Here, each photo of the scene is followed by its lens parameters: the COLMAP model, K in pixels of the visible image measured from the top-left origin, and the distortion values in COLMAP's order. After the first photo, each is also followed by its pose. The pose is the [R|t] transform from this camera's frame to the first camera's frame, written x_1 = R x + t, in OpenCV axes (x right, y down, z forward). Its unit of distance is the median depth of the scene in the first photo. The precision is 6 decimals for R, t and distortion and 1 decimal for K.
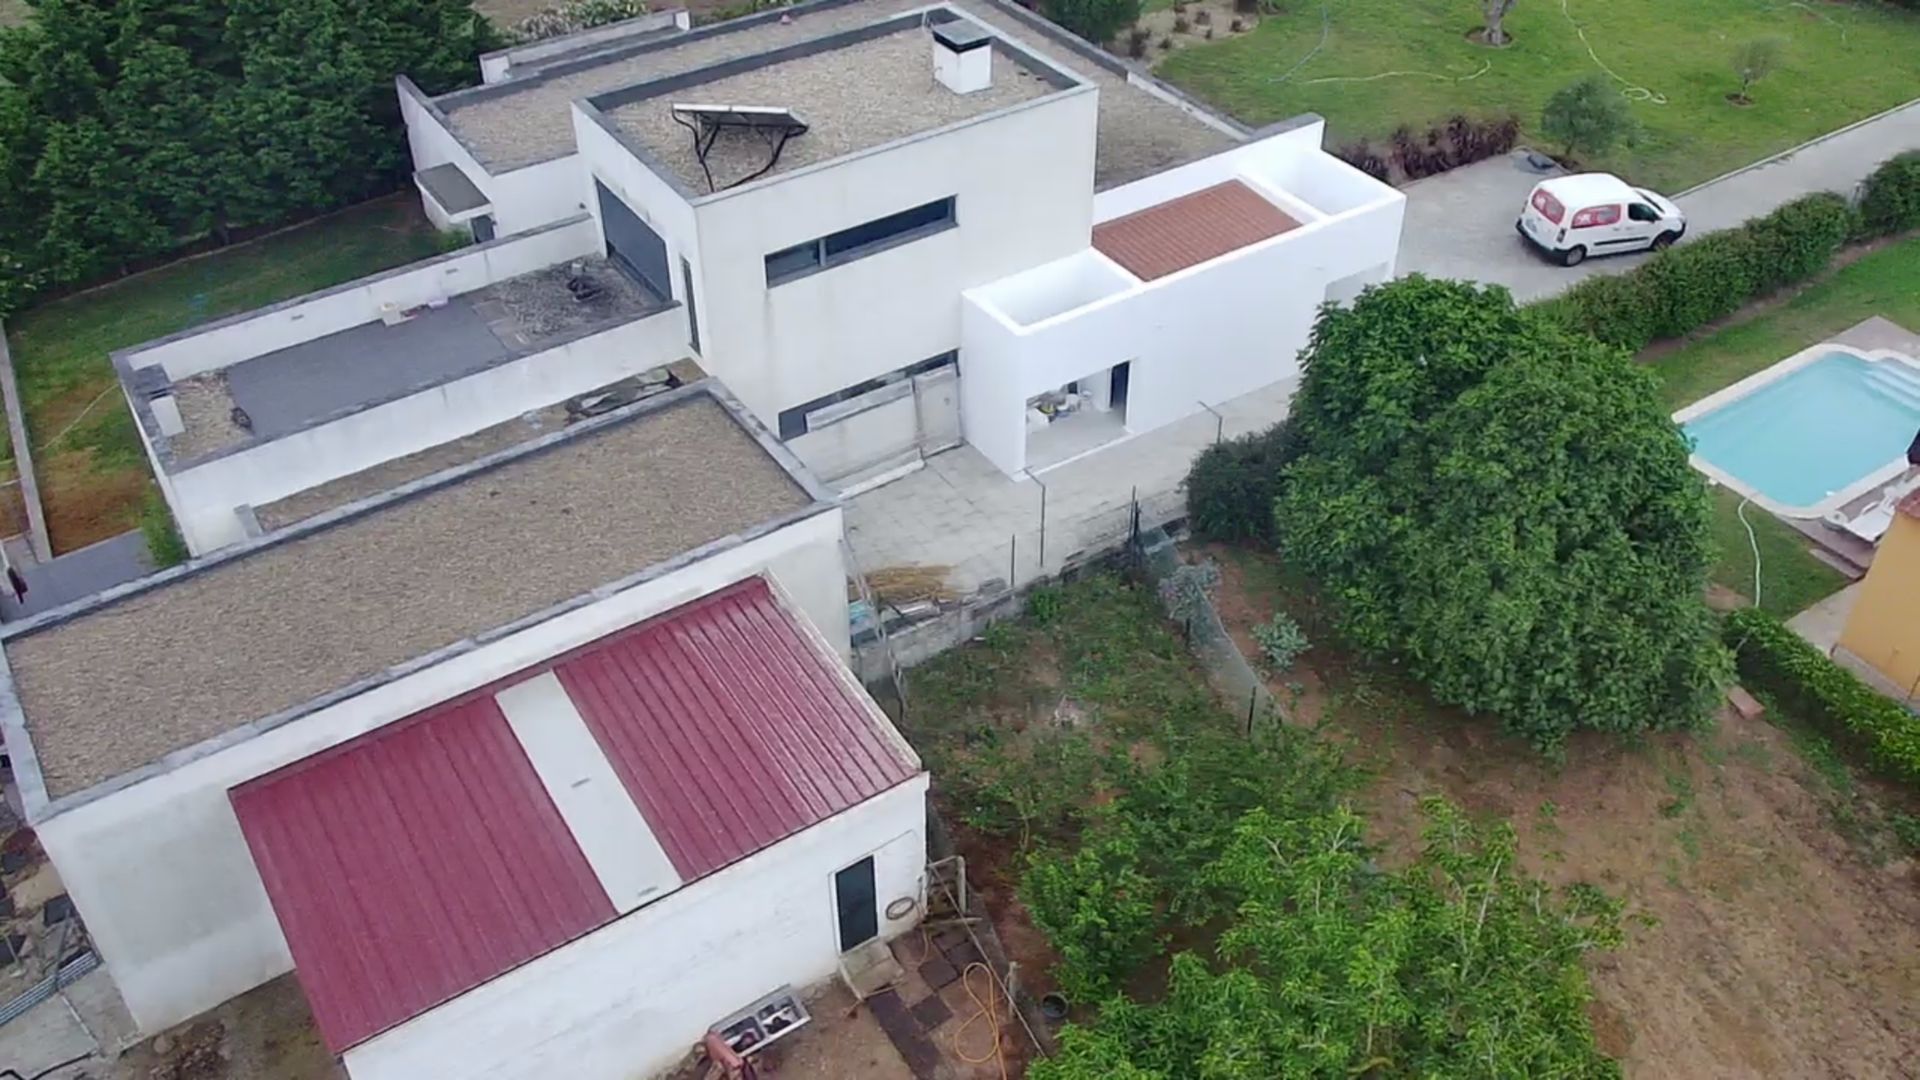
lens RADIAL K [[1707.6, 0, 963.7], [0, 1707.6, 538.3], [0, 0, 1]] dist [0.011772, -0.003218]
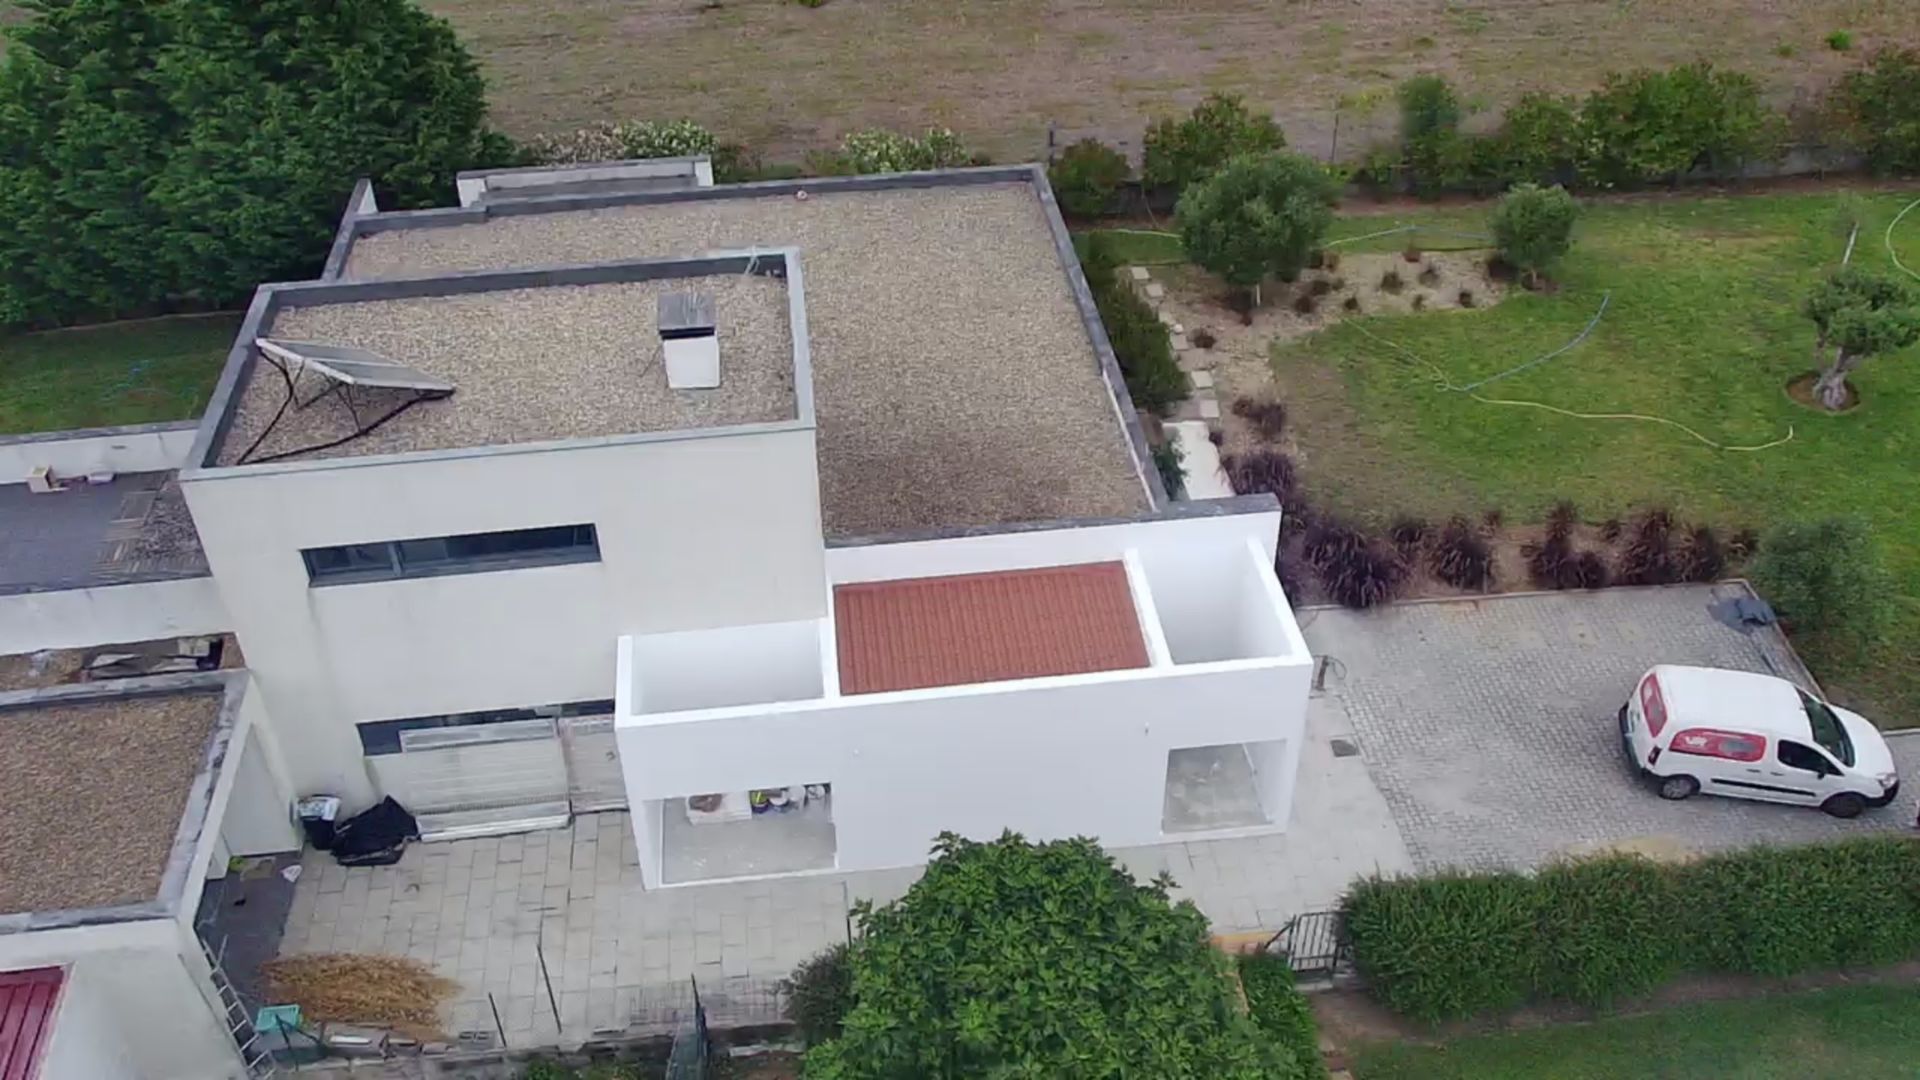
lens RADIAL K [[1707.6, 0, 961.1], [0, 1707.6, 544.7], [0, 0, 1]] dist [0.011772, -0.003218]
pose [[0.892927, 0.272921, -0.358044, 0.345577], [-0.272454, 0.960717, 0.052837, -0.231219], [0.358399, 0.050371, 0.932209, 0.297511]]
